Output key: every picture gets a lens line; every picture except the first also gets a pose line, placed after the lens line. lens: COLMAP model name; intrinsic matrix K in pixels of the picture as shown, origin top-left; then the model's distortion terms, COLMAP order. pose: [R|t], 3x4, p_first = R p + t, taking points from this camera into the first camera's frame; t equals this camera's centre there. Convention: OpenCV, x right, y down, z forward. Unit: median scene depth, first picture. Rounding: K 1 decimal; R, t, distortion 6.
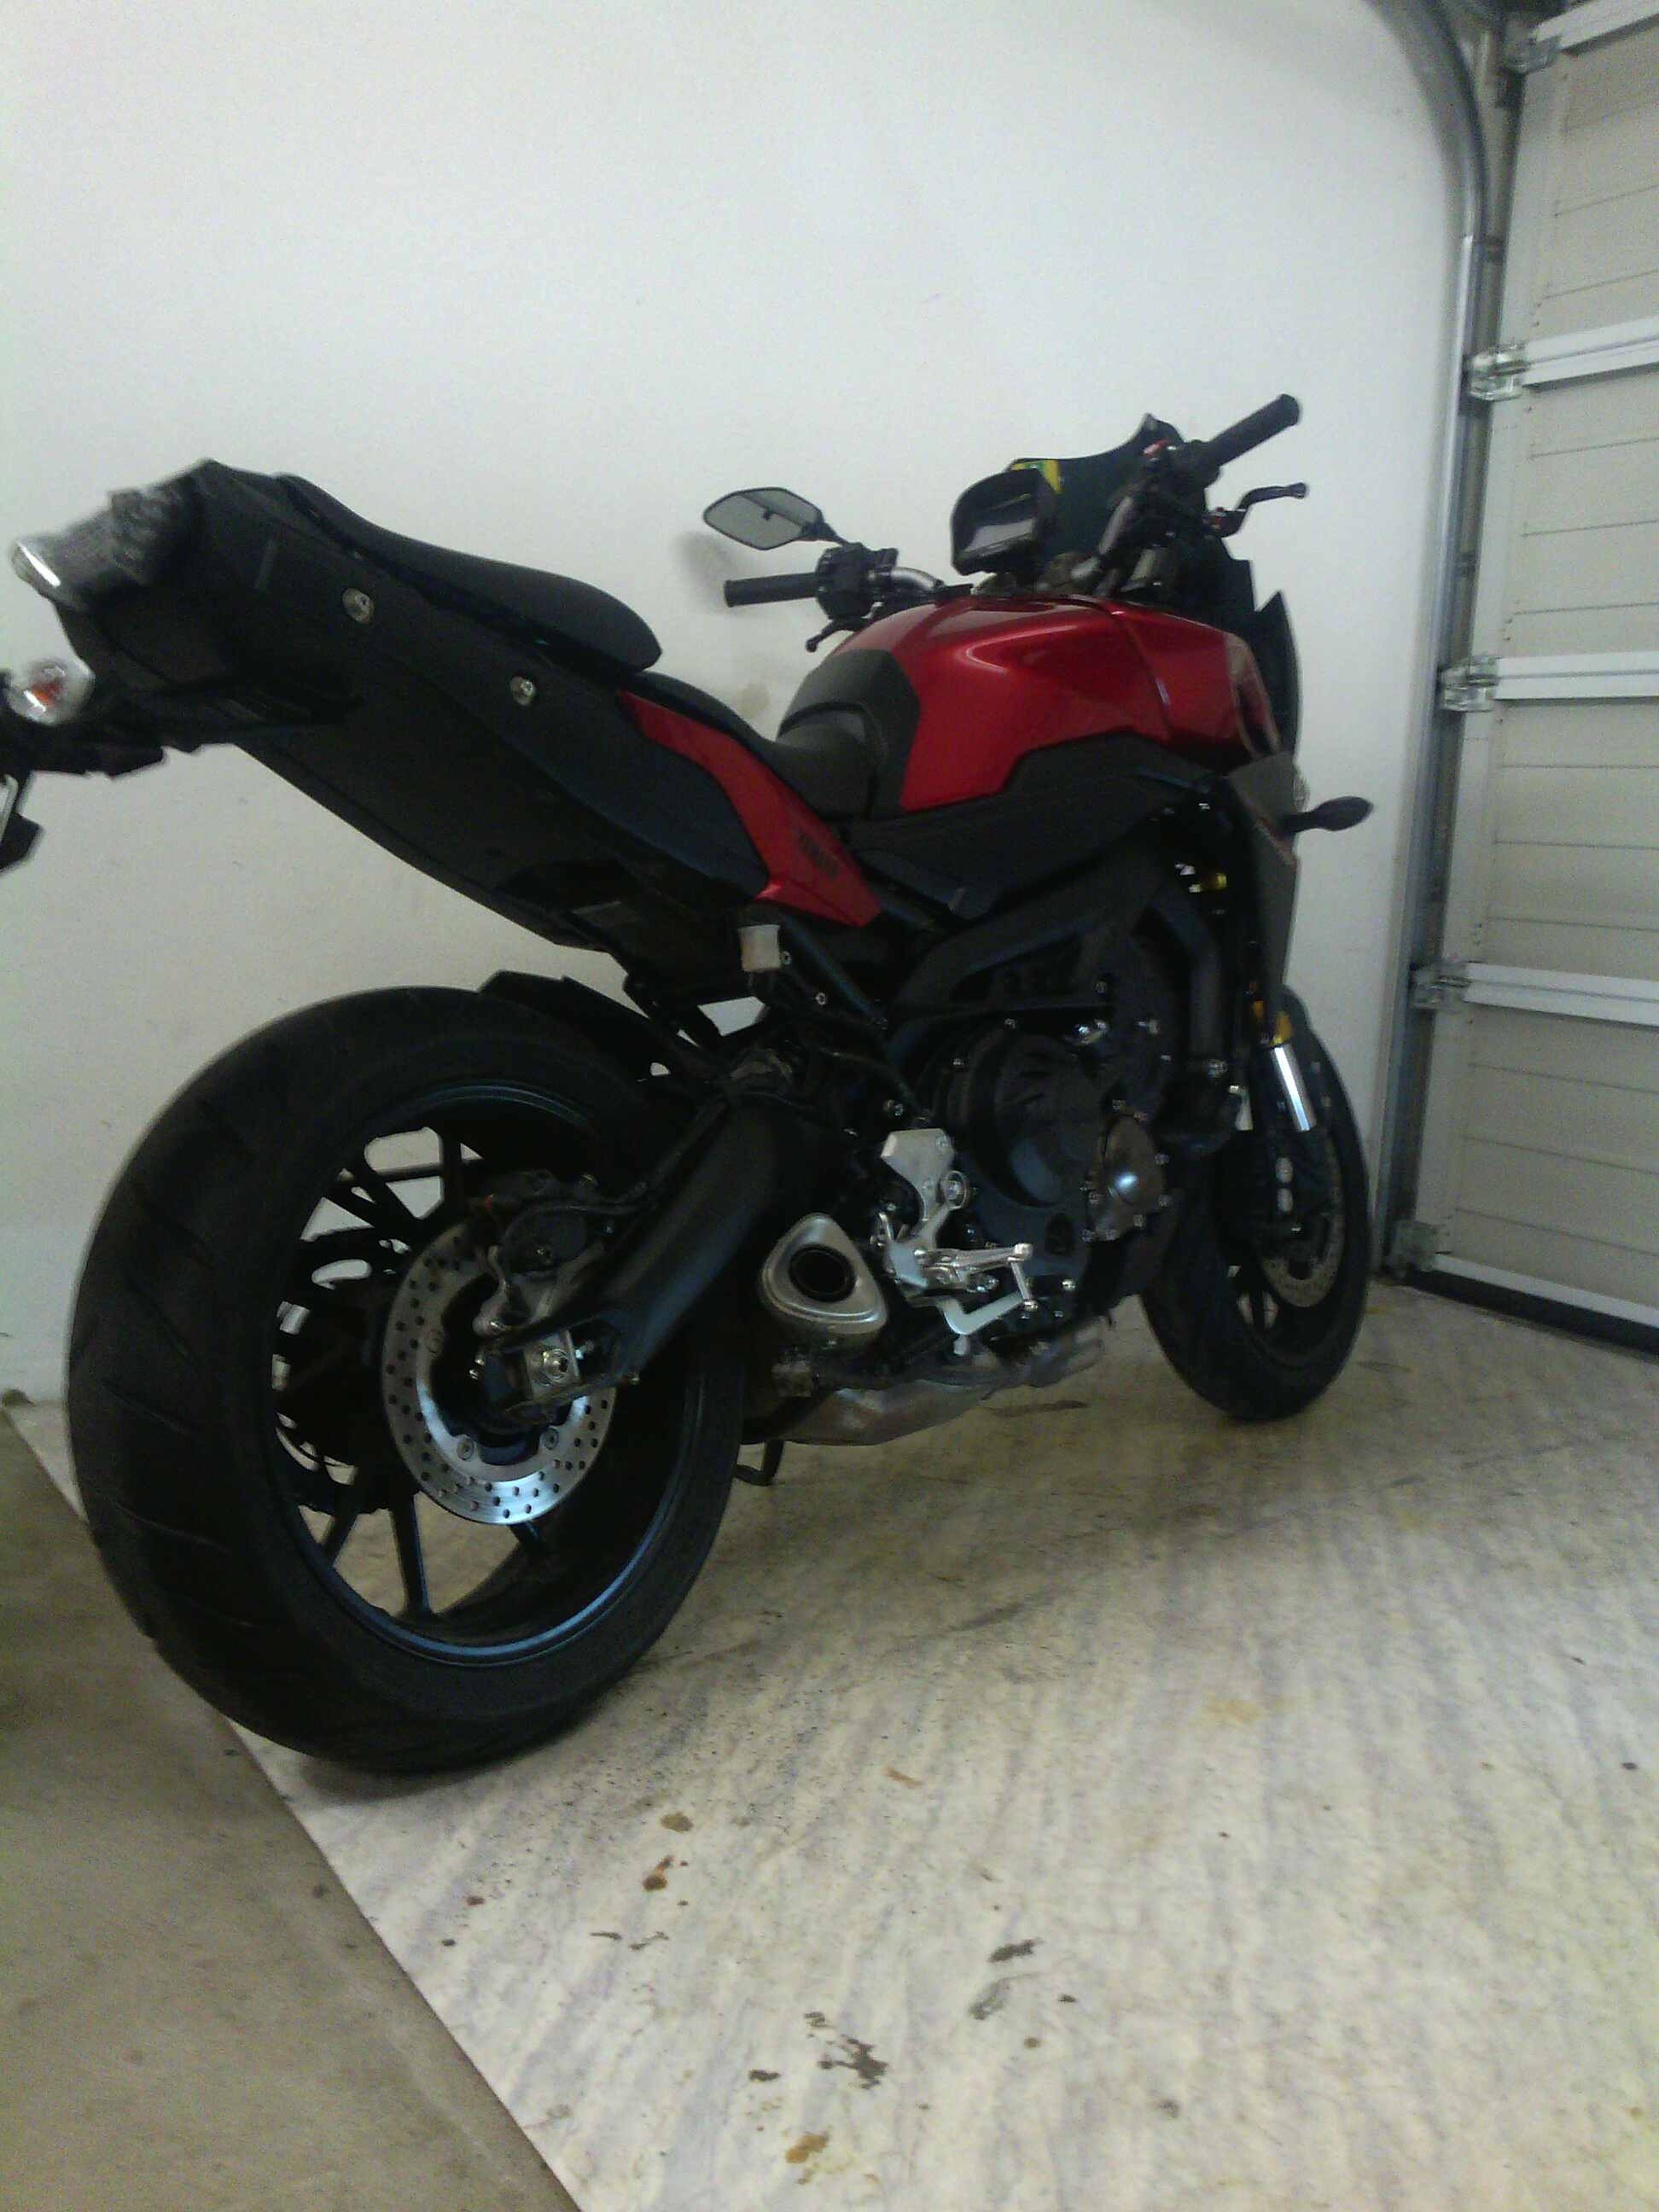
lens RADIAL K [[2018.3, 0, 829.5], [0, 2018.3, 1106.0], [0, 0, 1]] dist [-0.158838, 0.220881]
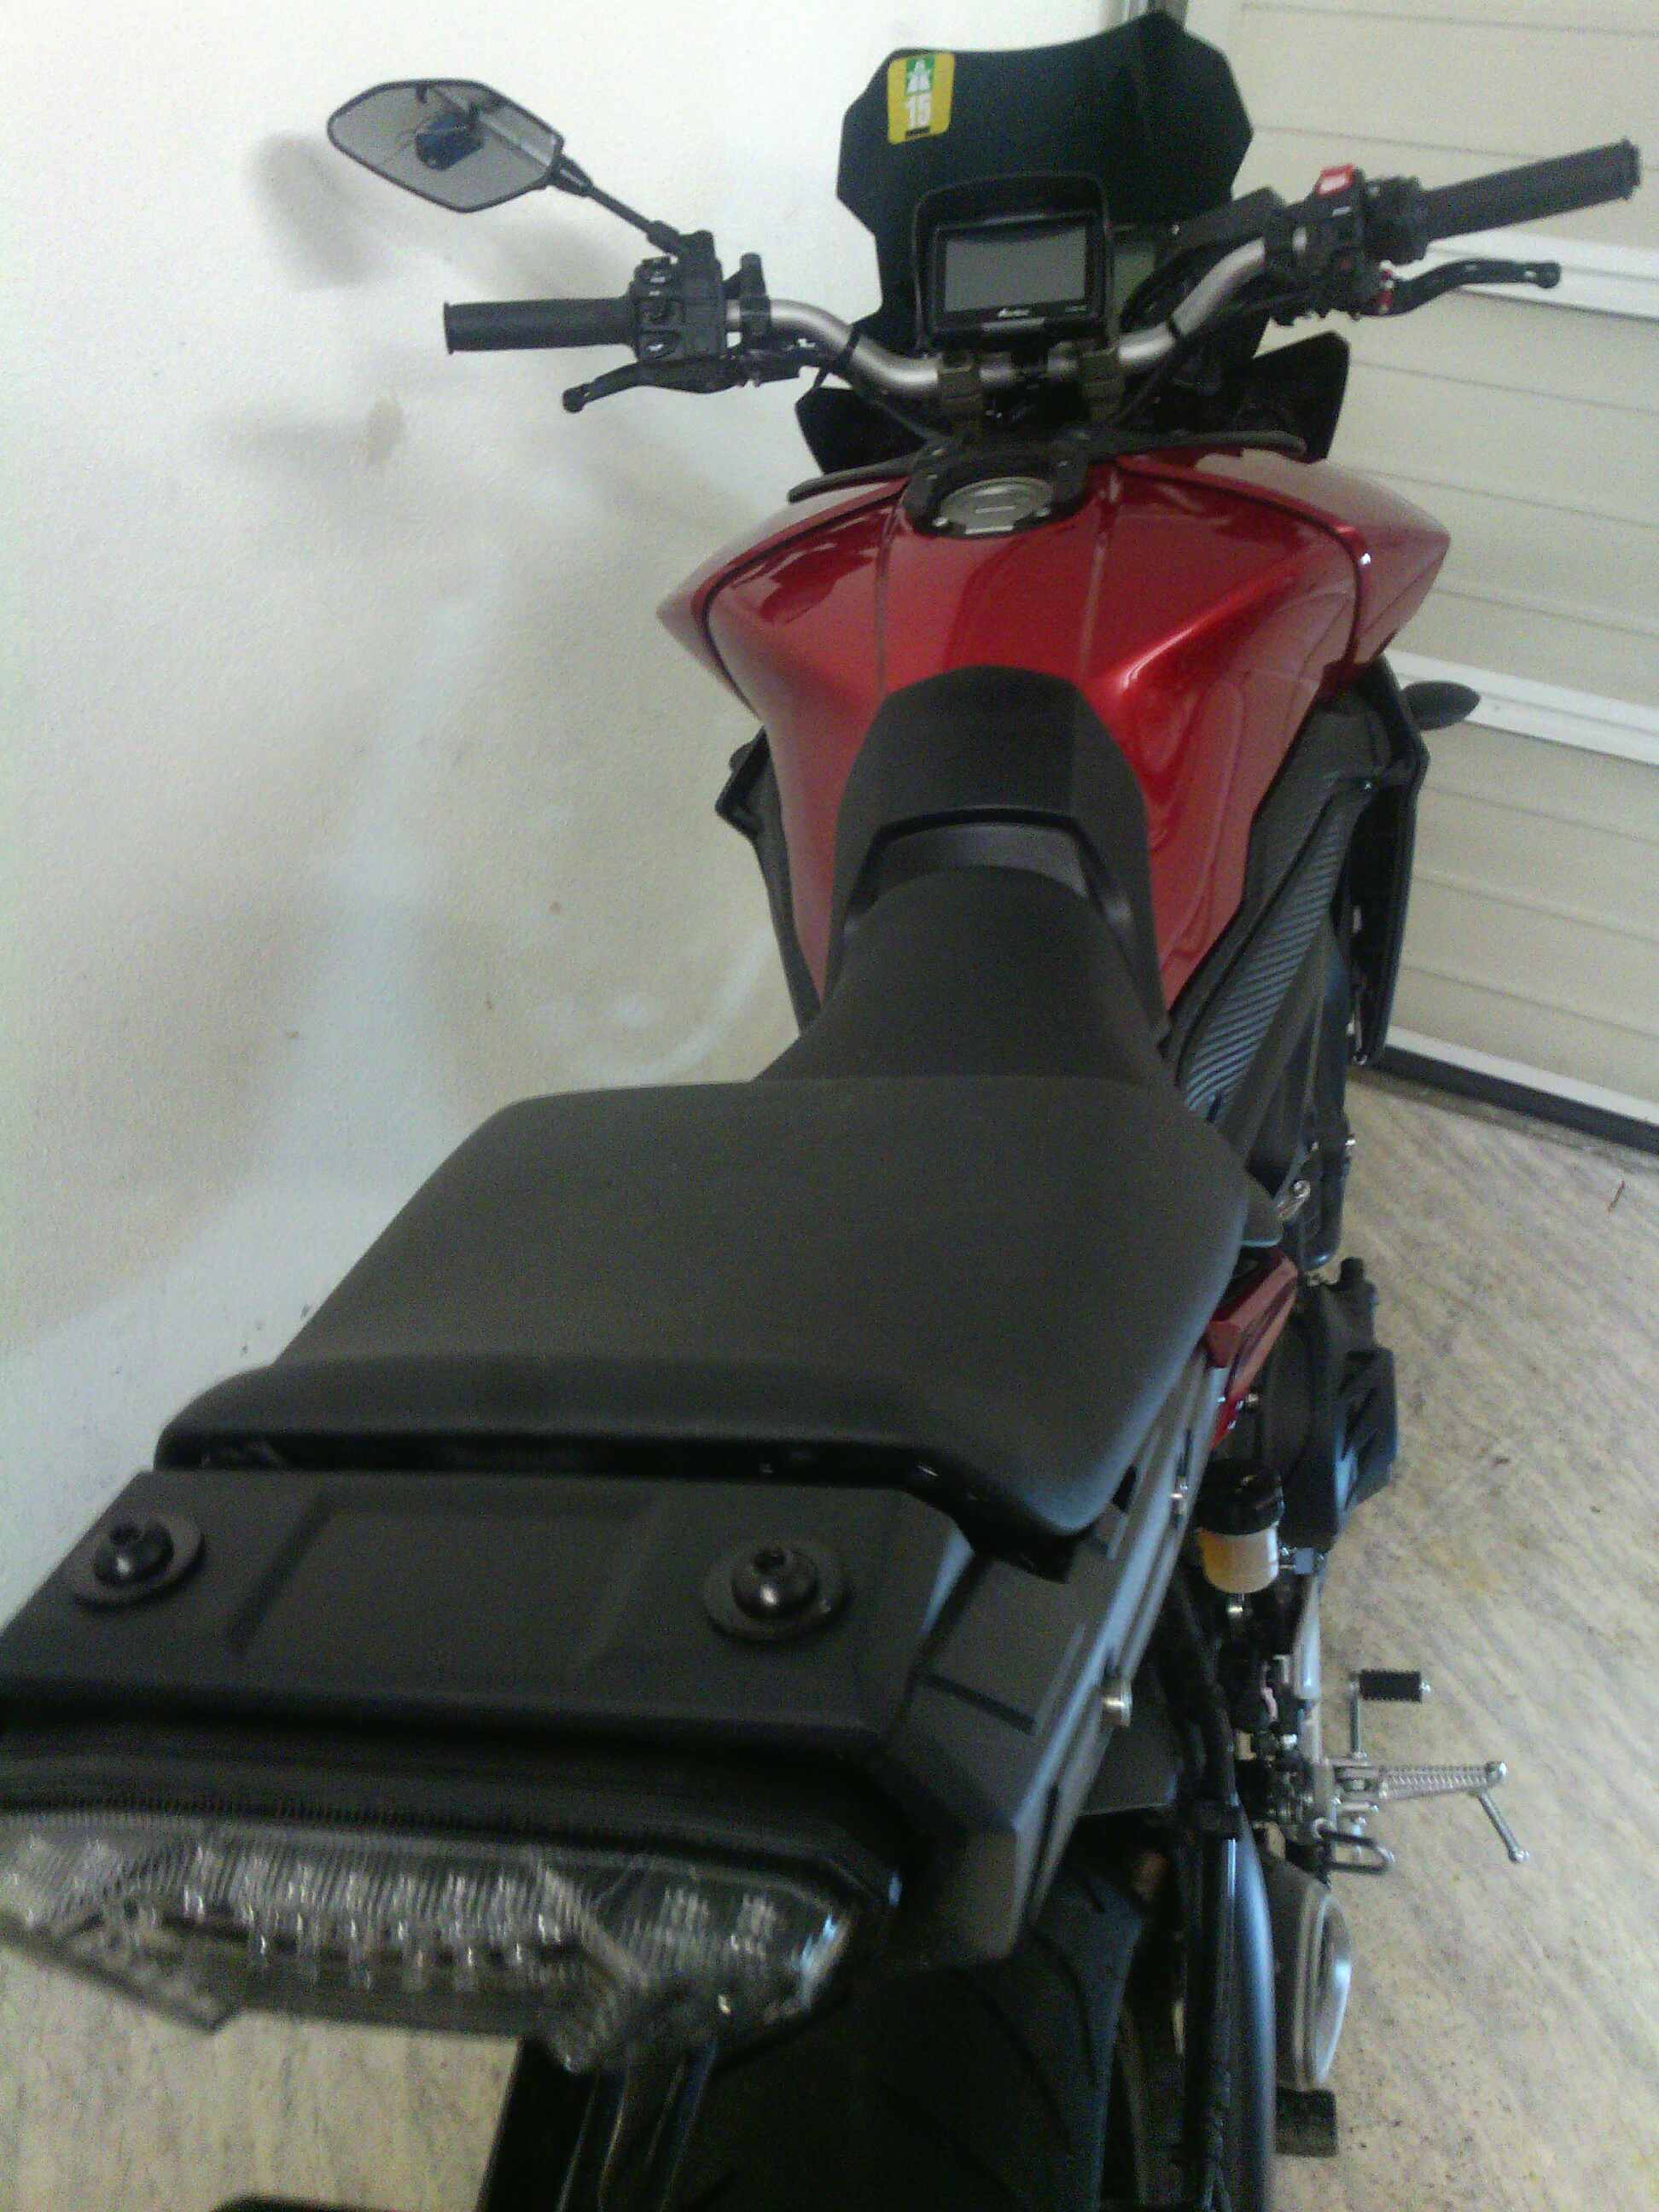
lens RADIAL K [[2018.3, 0, 829.5], [0, 2018.3, 1106.0], [0, 0, 1]] dist [-0.158838, 0.220881]
pose [[0.889690, -0.195642, 0.412523, -0.402437], [0.025035, 0.923082, 0.383787, -0.478455], [-0.455878, -0.331124, 0.826155, 0.787455]]
